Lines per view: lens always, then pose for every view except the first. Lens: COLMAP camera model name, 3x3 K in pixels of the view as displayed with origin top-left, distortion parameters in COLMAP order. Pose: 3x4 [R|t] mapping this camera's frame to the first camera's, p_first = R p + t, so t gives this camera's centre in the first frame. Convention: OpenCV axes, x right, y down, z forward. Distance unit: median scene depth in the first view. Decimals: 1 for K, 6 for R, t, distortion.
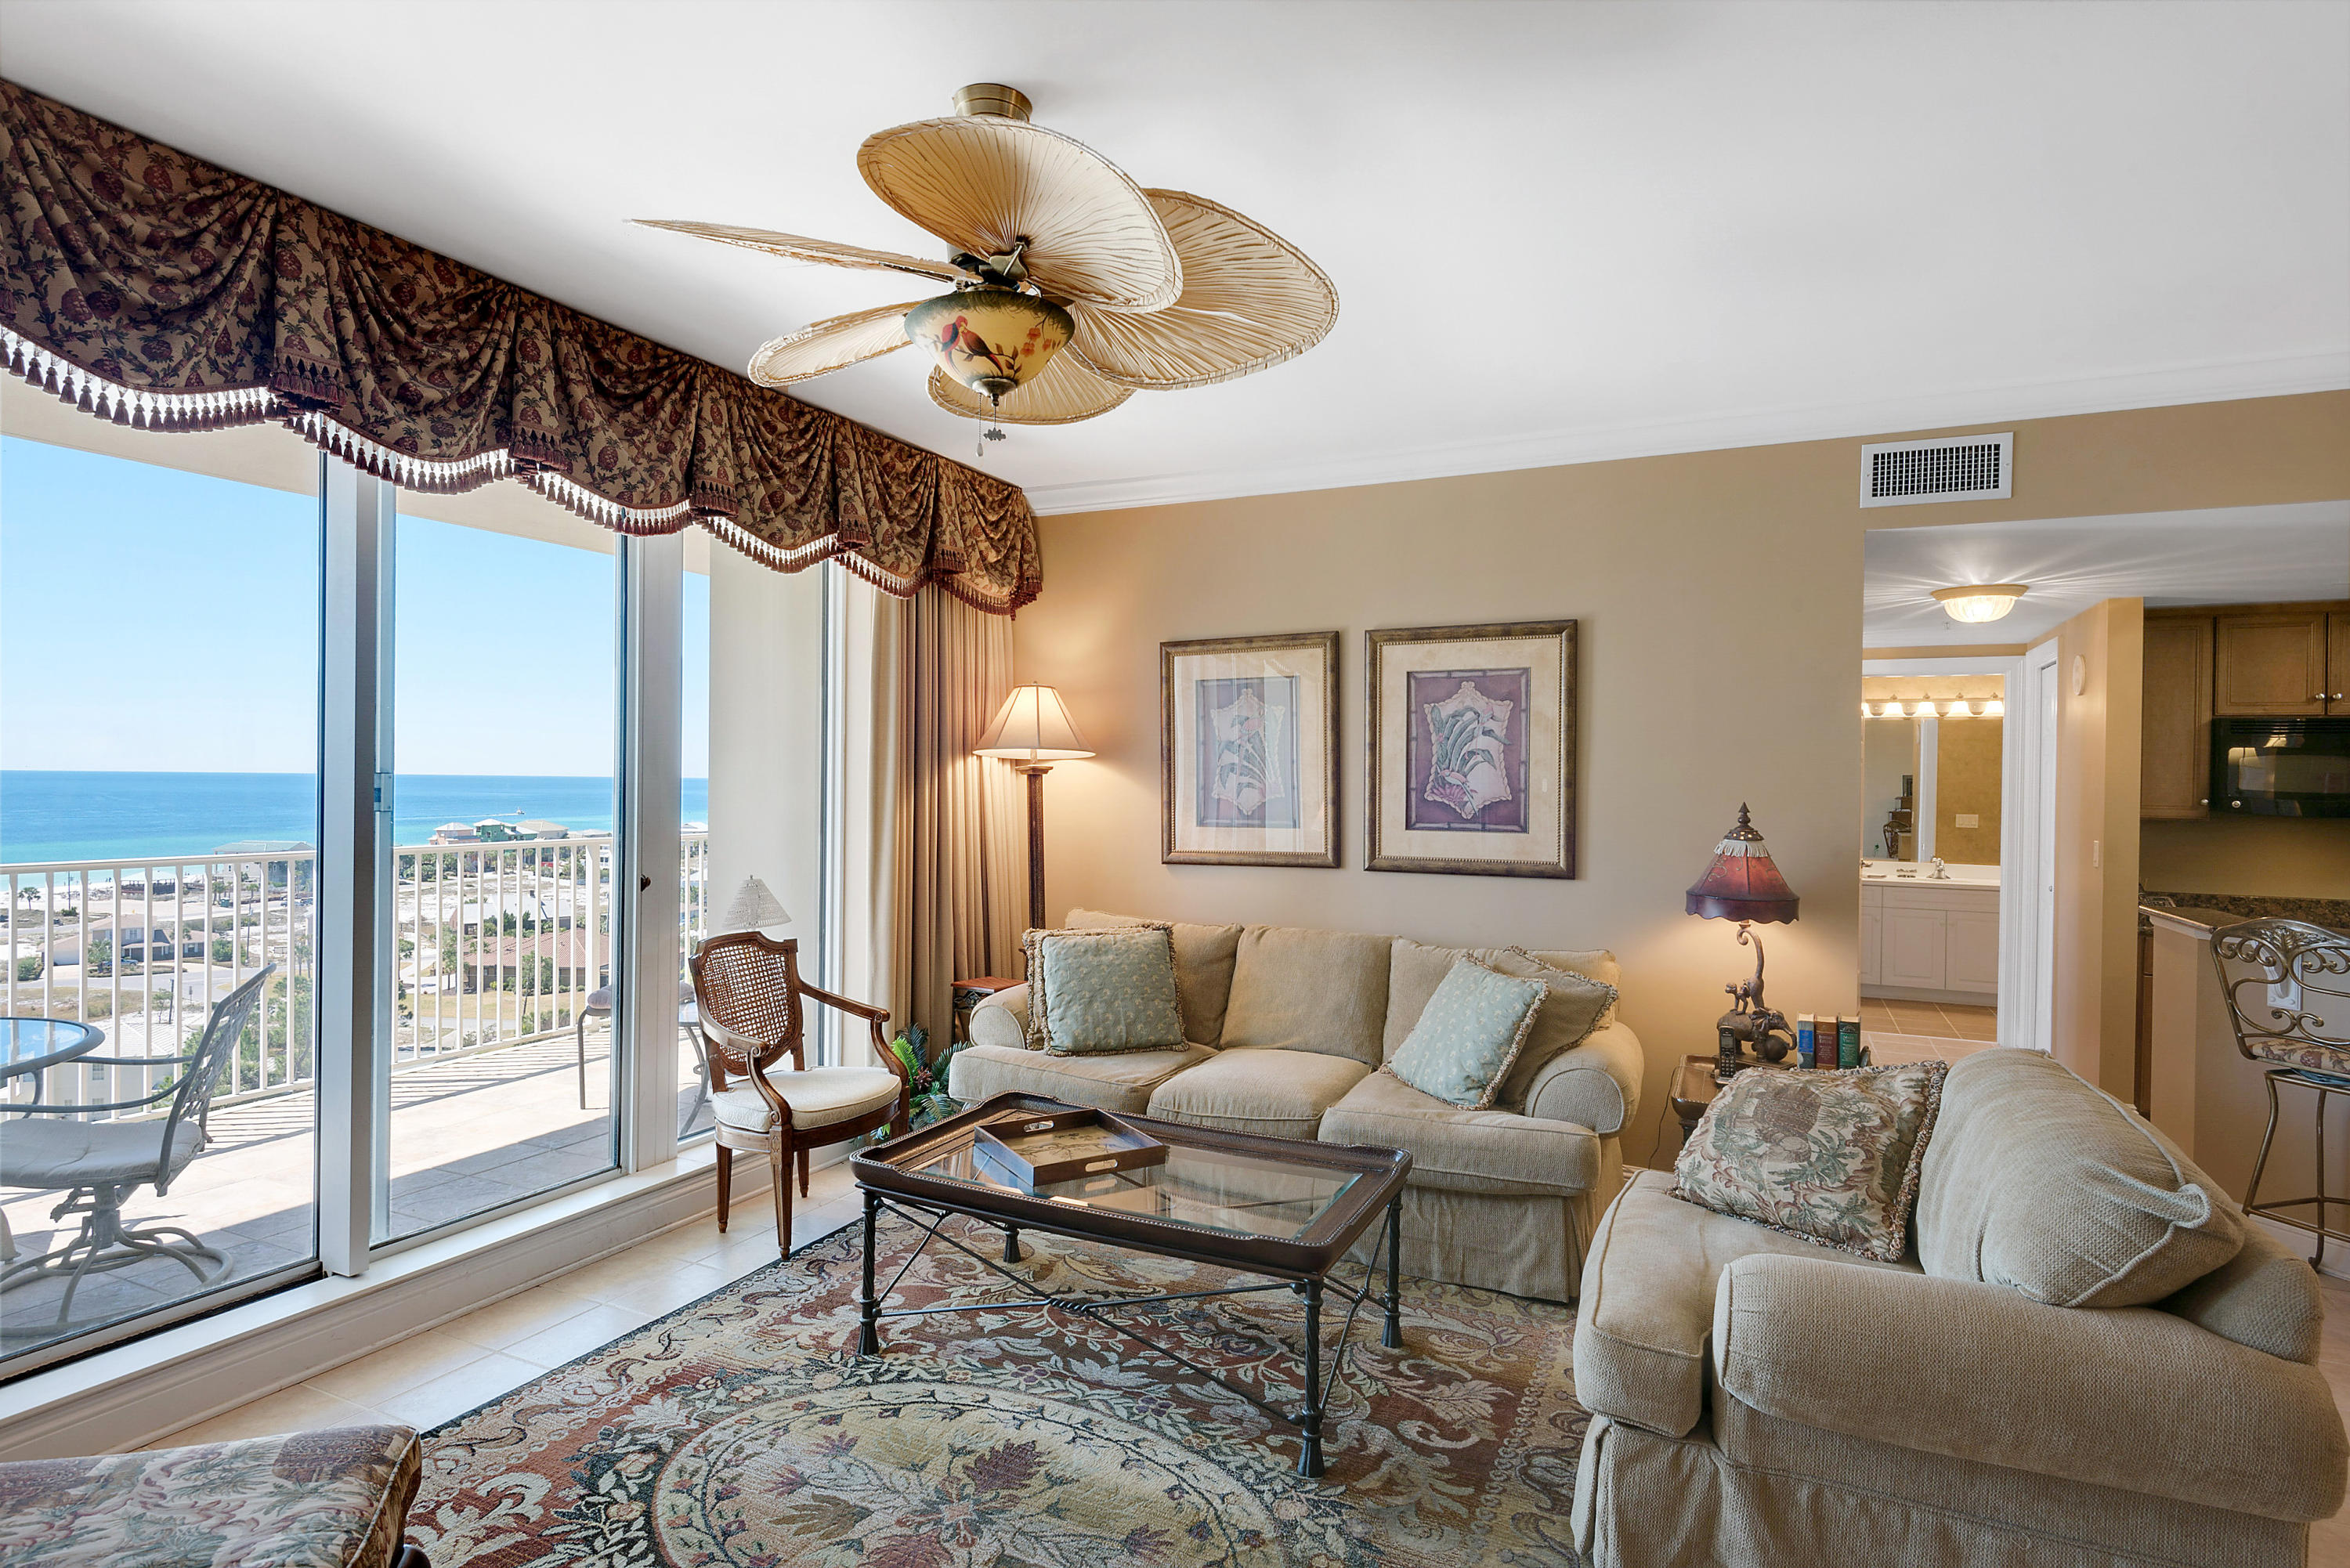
lens RADIAL K [[1216.3, 0, 1188.3], [0, 1216.3, 787.3], [0, 0, 1]] dist [0.027837, -0.013887]
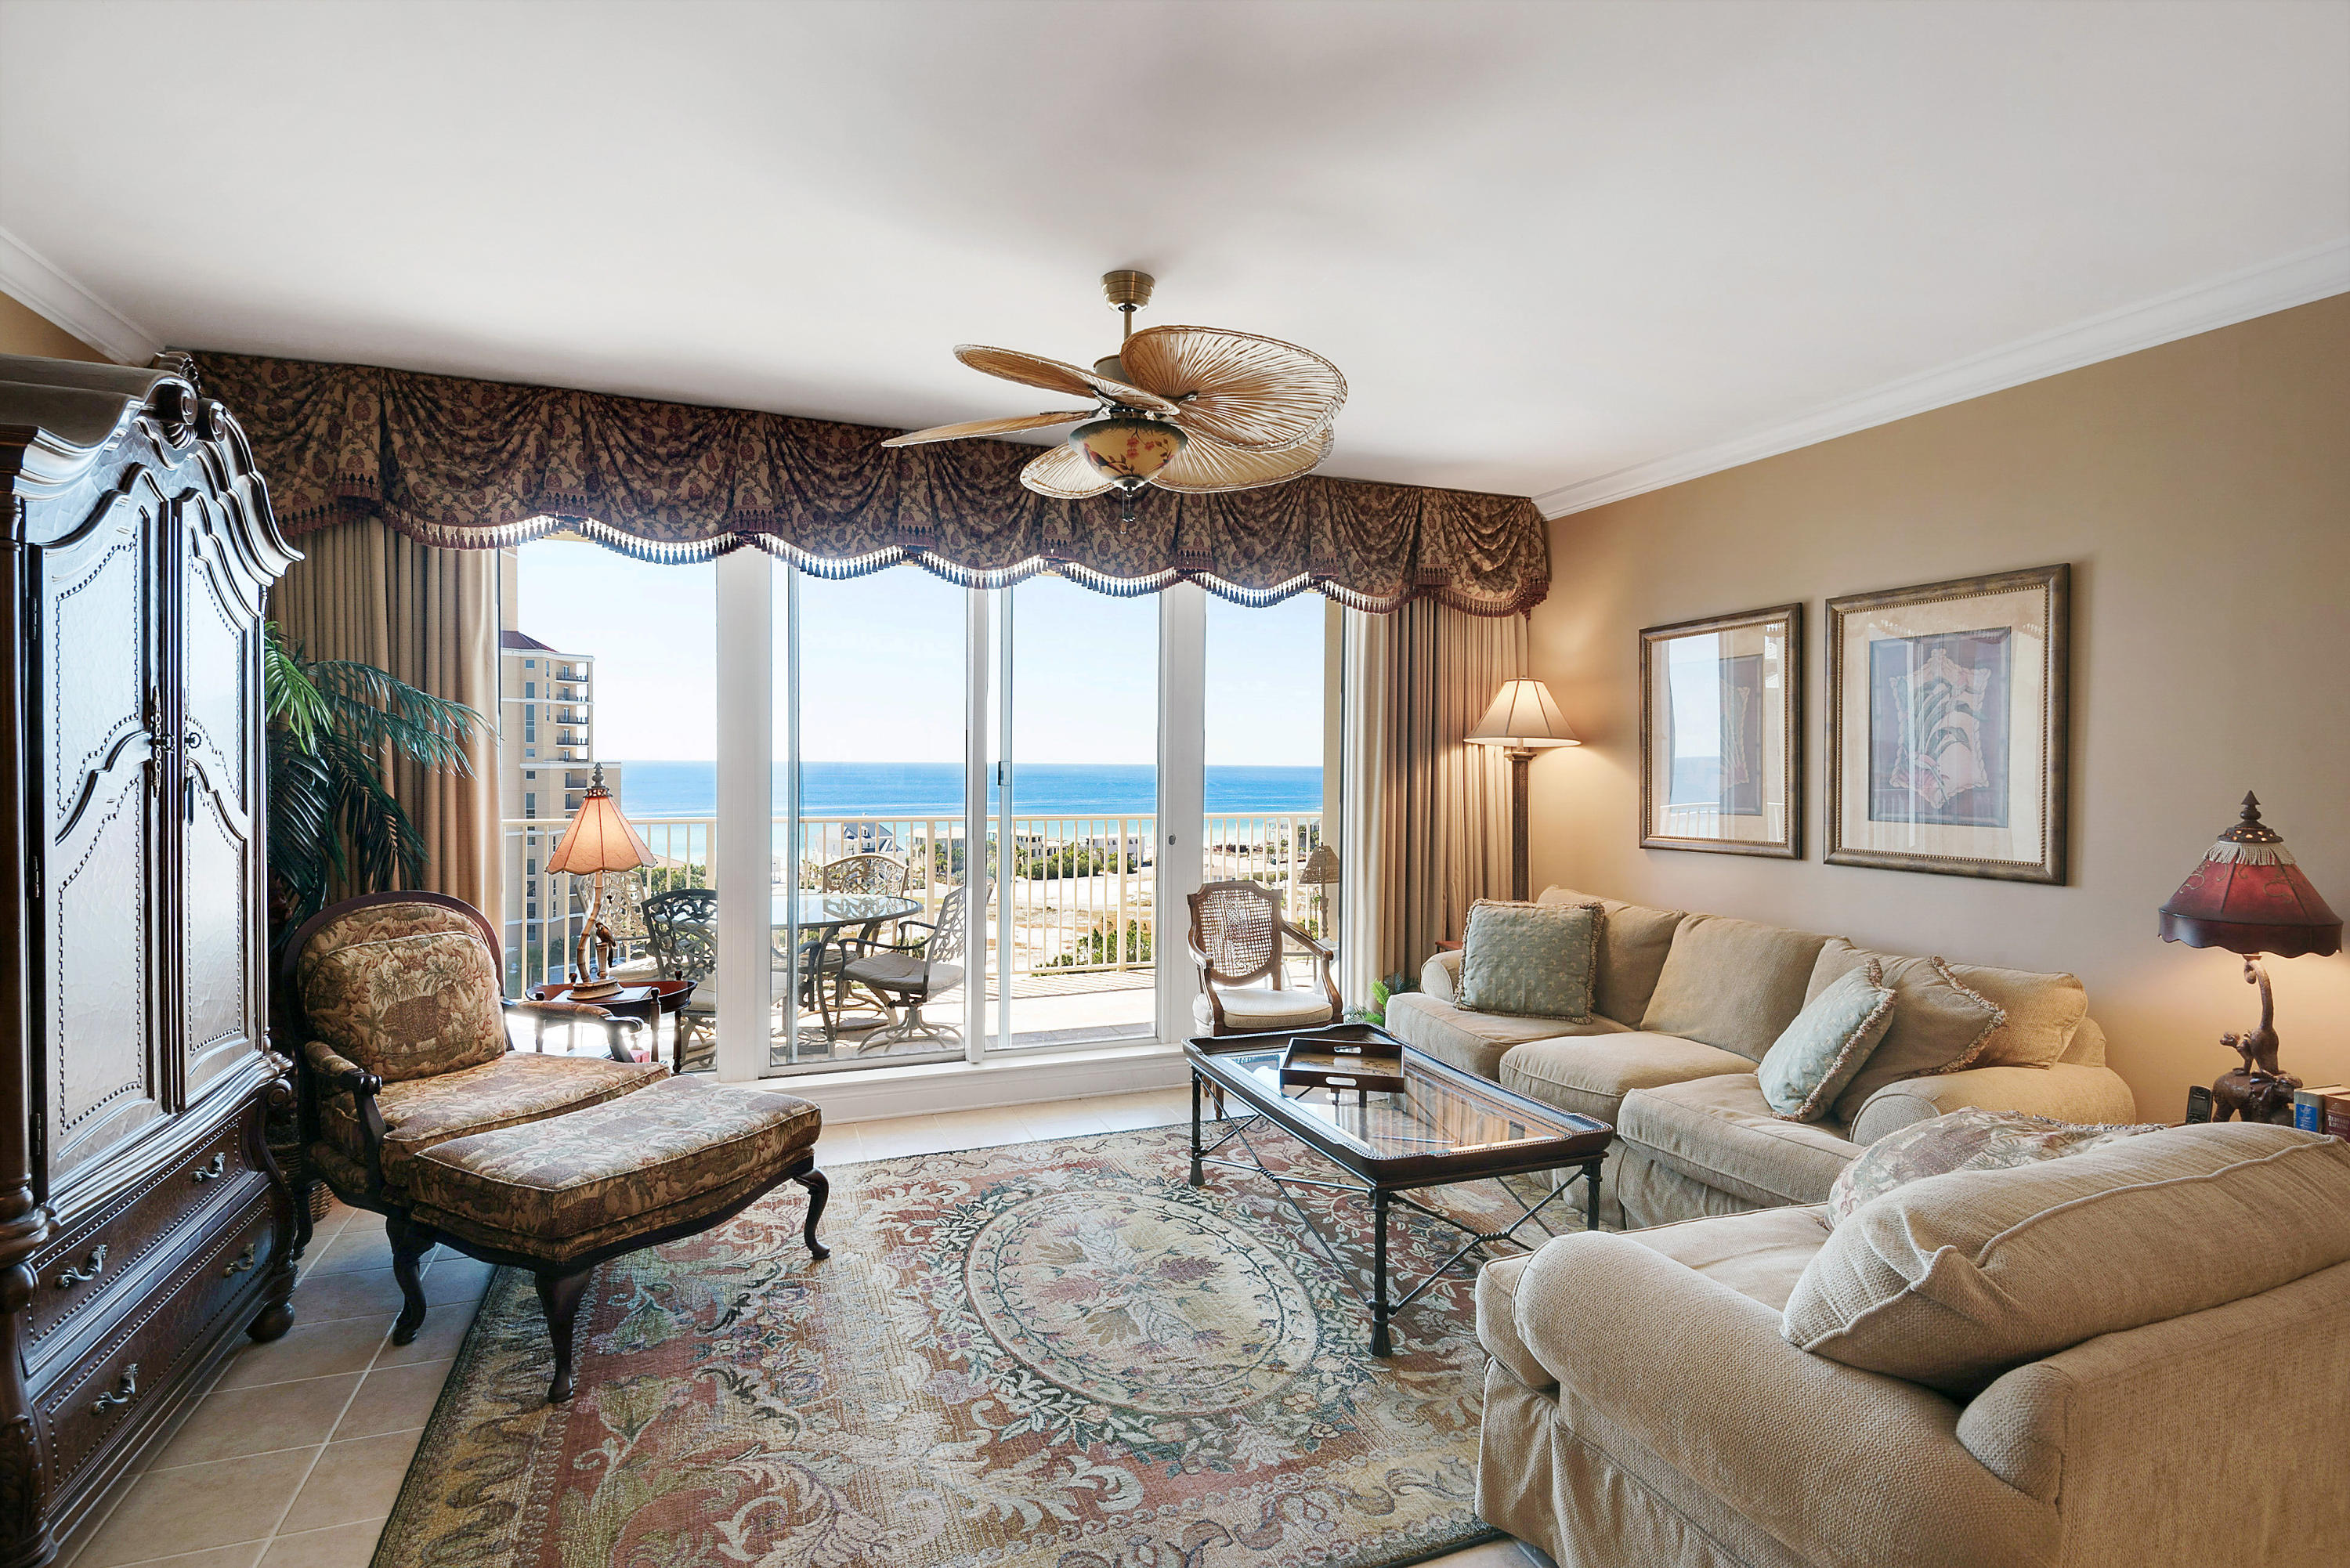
lens RADIAL K [[1149.2, 0, 1173.6], [0, 1149.2, 791.8], [0, 0, 1]] dist [0.031136, -0.005699]
pose [[0.728613, 0.011851, -0.684823, 0.471382], [-0.003605, 0.999903, 0.013468, 0.005538], [0.684916, -0.007344, 0.728585, 0.041061]]
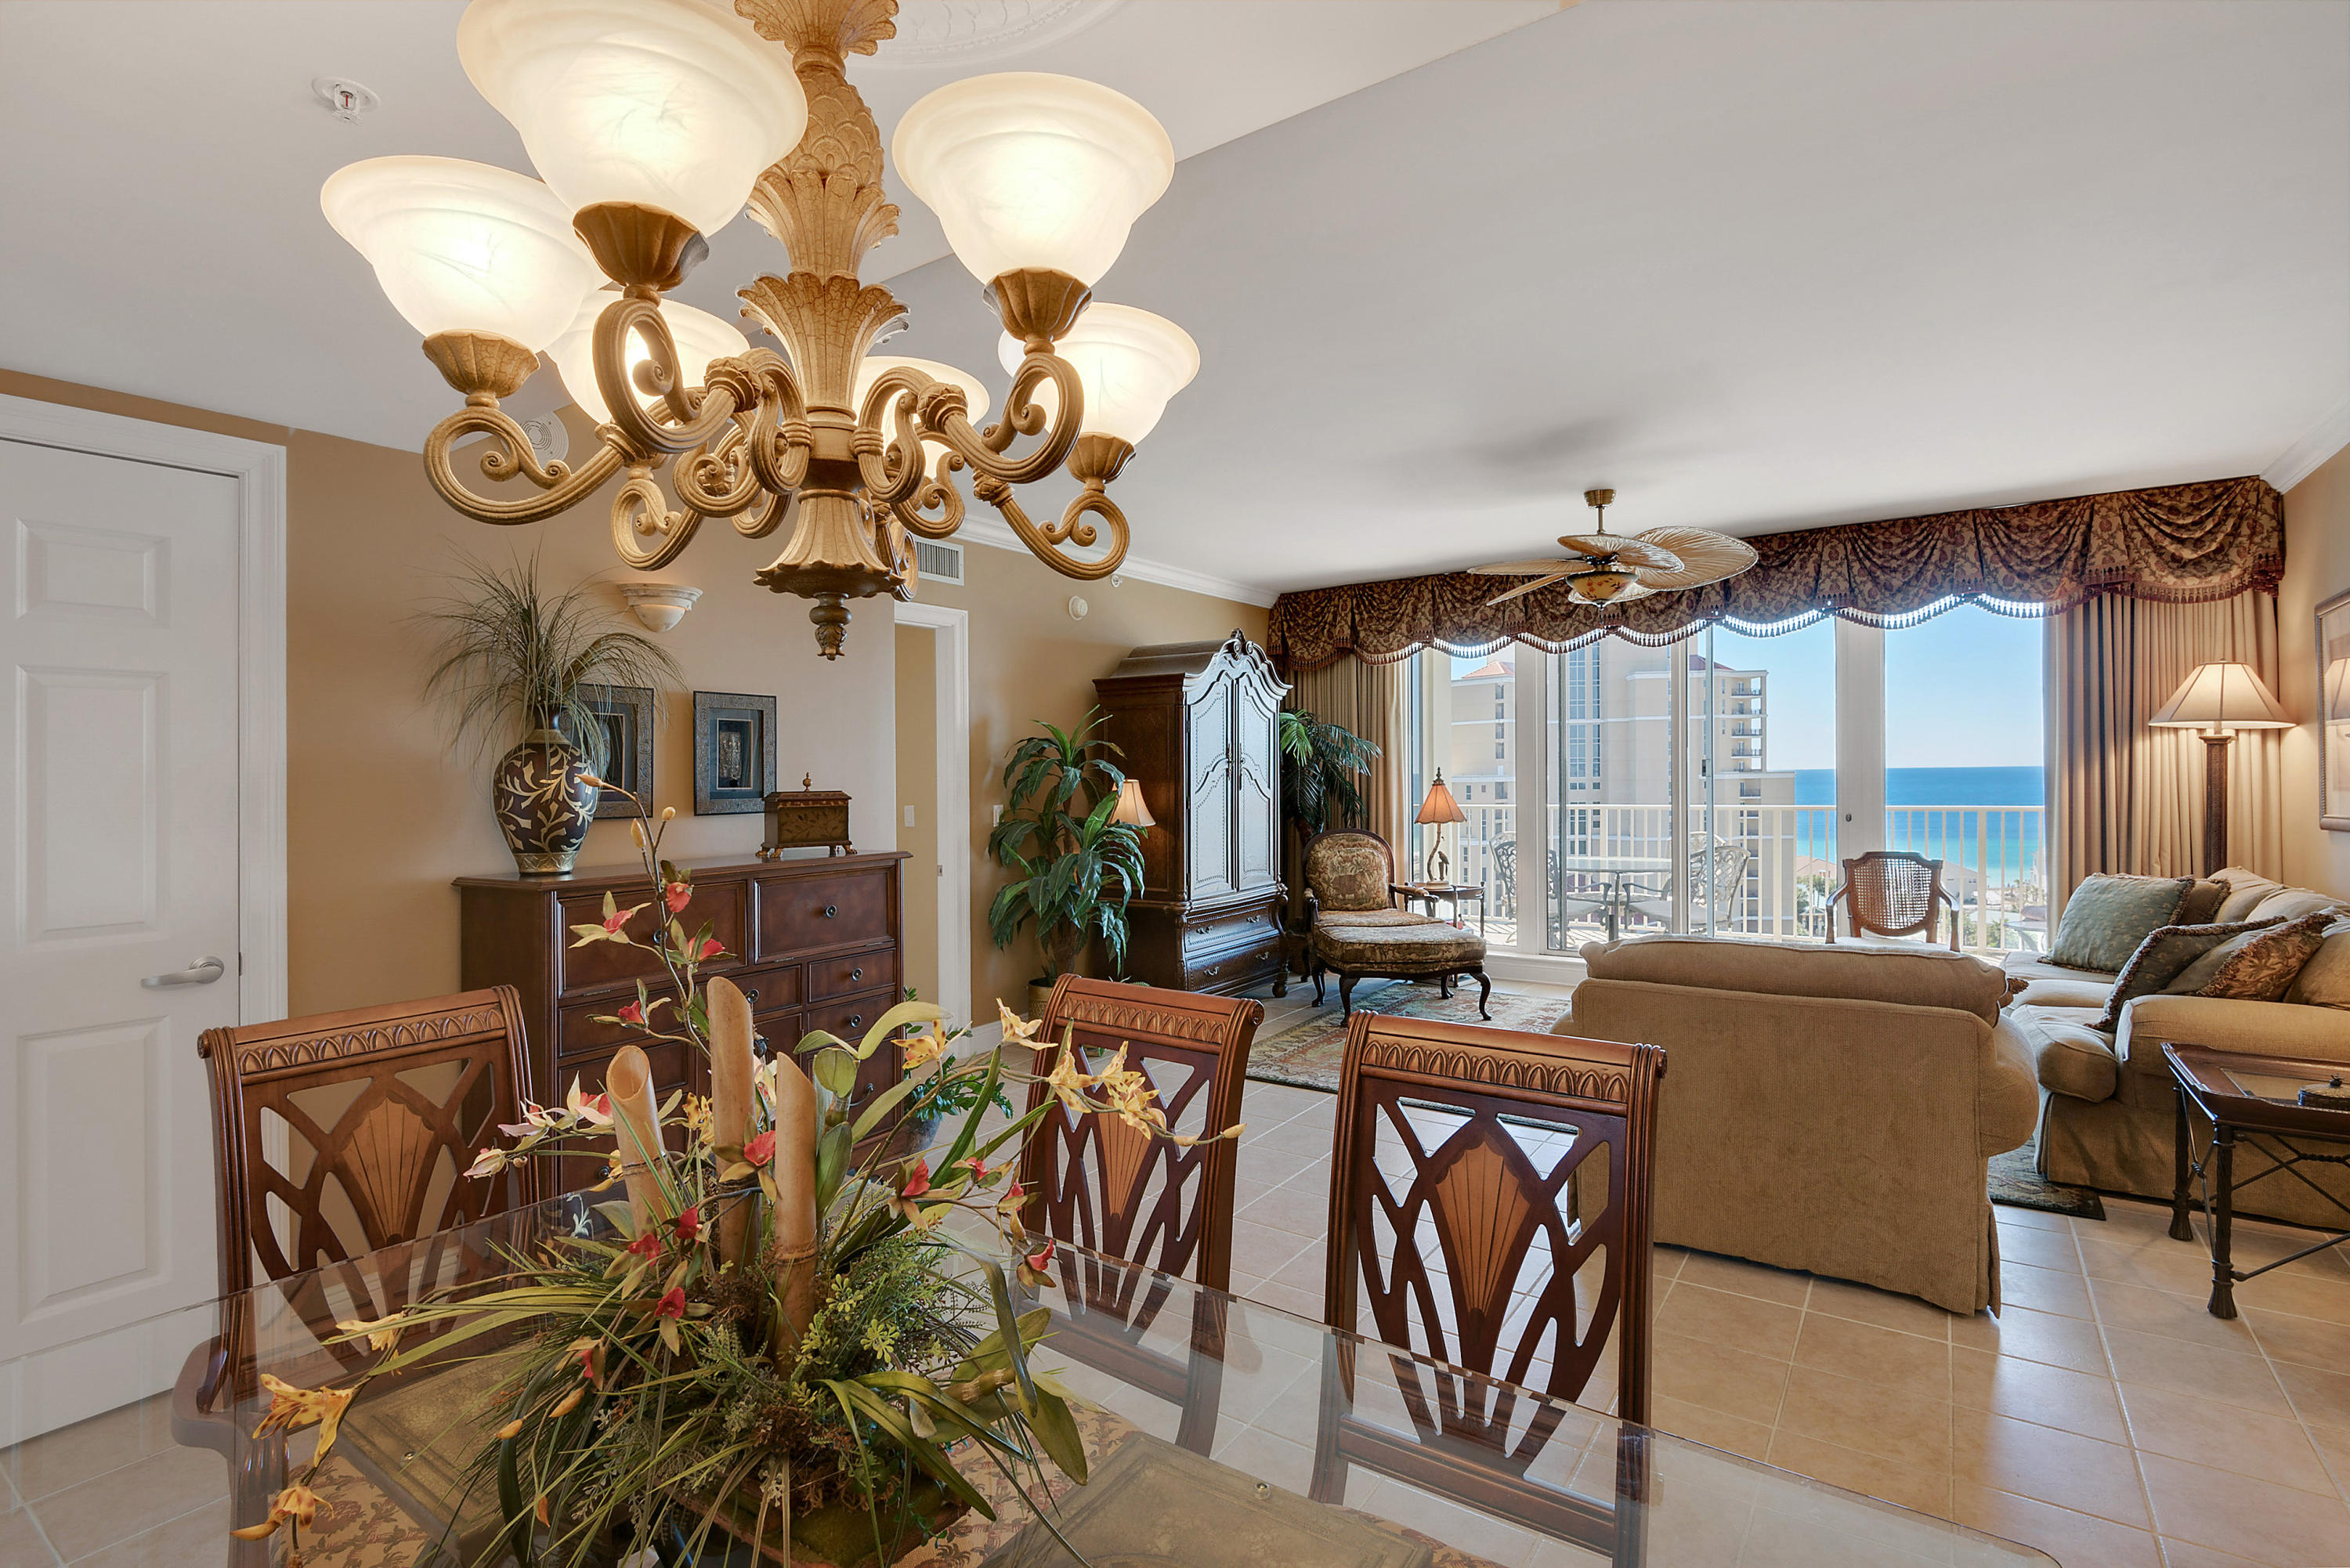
lens RADIAL K [[1131.0, 0, 1170.7], [0, 1131.0, 780.8], [0, 0, 1]] dist [-0.005945, -0.002156]
pose [[-0.157295, -0.006250, -0.987532, 1.358319], [0.008335, 0.999936, -0.007656, 0.029855], [0.987517, -0.009435, -0.157233, 0.294049]]
